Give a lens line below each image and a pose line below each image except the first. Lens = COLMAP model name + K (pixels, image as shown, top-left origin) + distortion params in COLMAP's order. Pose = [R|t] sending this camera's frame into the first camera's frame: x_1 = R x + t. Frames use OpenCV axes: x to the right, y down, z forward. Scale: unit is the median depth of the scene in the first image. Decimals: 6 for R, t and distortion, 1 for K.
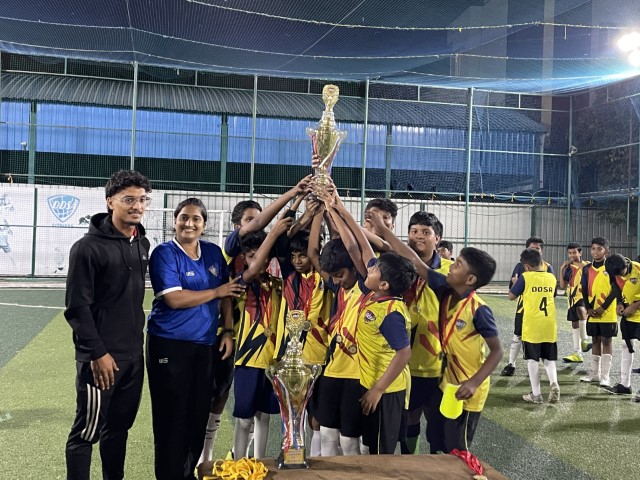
lens RADIAL K [[748.9, 0, 317.8], [0, 748.9, 227.3], [0, 0, 1]] dist [0.060453, 0.000000]
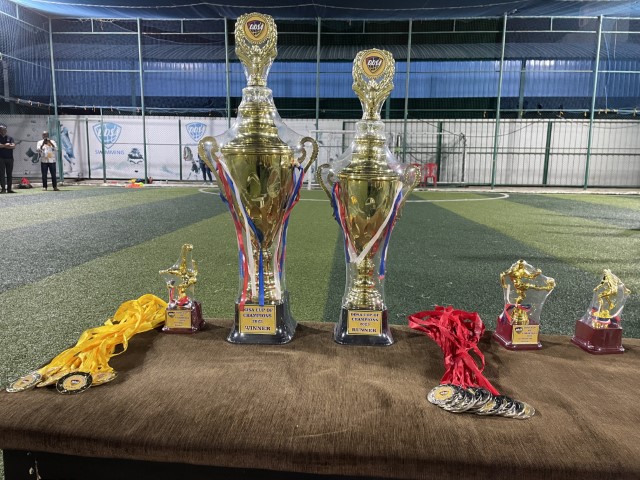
lens RADIAL K [[484.7, 0, 319.4], [0, 484.7, 231.7], [0, 0, 1]] dist [0.086097, -0.110403]
pose [[0.957315, 0.022431, -0.288175, 0.015562], [0.017579, 0.990620, 0.135507, 0.032393], [0.288512, -0.134789, 0.947942, 0.113223]]
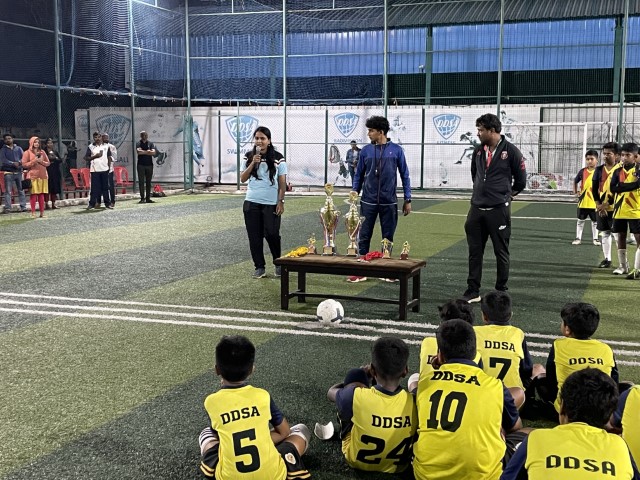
lens RADIAL K [[880.4, 0, 319.8], [0, 880.4, 245.4], [0, 0, 1]] dist [0.097830, 0.000000]
pose [[0.835473, 0.040778, -0.548017, 0.202997], [0.021962, 0.993969, 0.107444, 0.004199], [0.549093, -0.101802, 0.829538, -0.162811]]
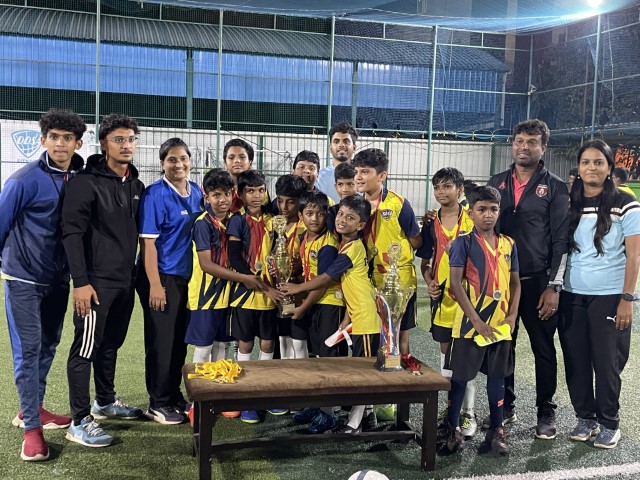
lens RADIAL K [[748.9, 0, 328.3], [0, 748.9, 239.6], [0, 0, 1]] dist [0.060453, 0.000000]
pose [[0.998351, -0.003007, 0.057323, 0.000705], [-0.002736, 0.994999, 0.099844, -0.000045], [-0.057337, -0.099836, 0.993351, -0.026827]]
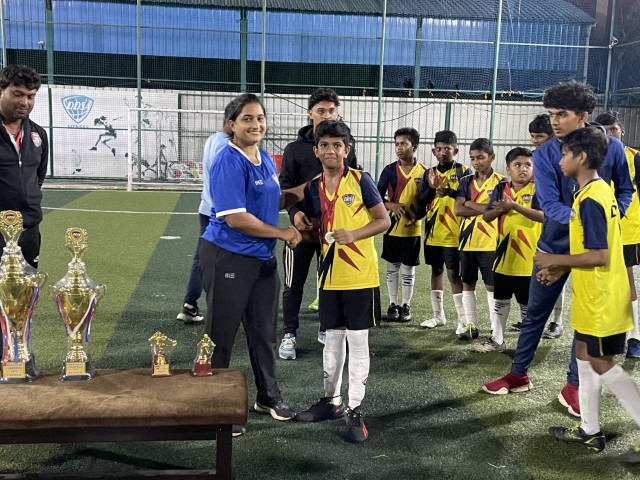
lens RADIAL K [[748.9, 0, 317.4], [0, 748.9, 240.8], [0, 0, 1]] dist [0.060453, 0.000000]
pose [[0.995712, 0.010903, -0.091861, 0.067250], [0.002644, 0.989269, 0.146085, 0.001808], [0.092468, -0.145701, 0.984998, 0.021740]]
